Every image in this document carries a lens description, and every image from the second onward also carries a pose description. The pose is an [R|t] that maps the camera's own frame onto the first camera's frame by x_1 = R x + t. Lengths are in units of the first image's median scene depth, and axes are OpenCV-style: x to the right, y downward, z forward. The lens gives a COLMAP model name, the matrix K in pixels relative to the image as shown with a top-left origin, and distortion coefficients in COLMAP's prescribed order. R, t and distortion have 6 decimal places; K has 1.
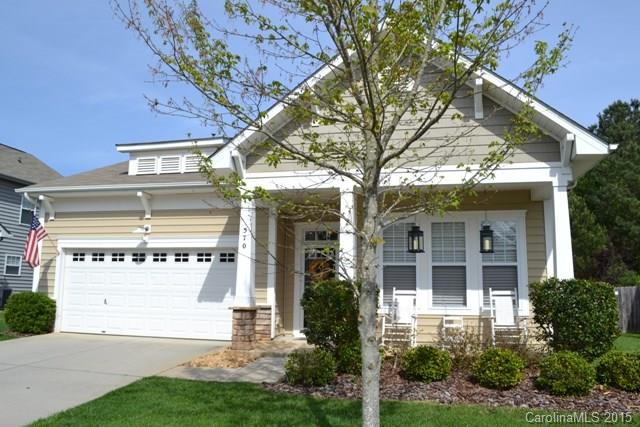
lens RADIAL K [[520.5, 0, 320.4], [0, 520.5, 214.9], [0, 0, 1]] dist [-0.088847, 0.000816]
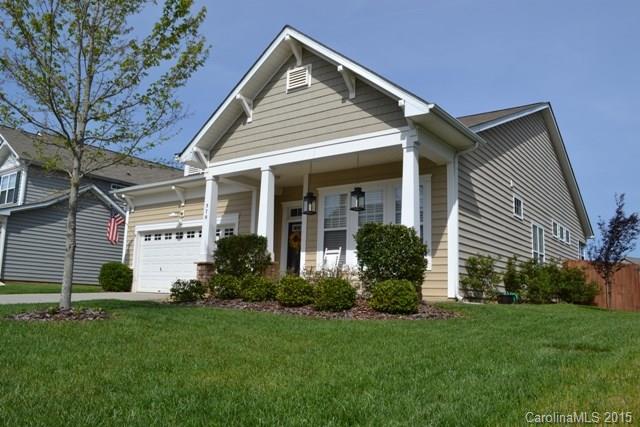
lens RADIAL K [[520.5, 0, 320.2], [0, 520.5, 212.2], [0, 0, 1]] dist [-0.088847, 0.000816]
pose [[0.915146, -0.051706, -0.399793, 0.541178], [0.040675, 0.998523, -0.036033, 0.088088], [0.401066, 0.016714, 0.915897, -0.092001]]
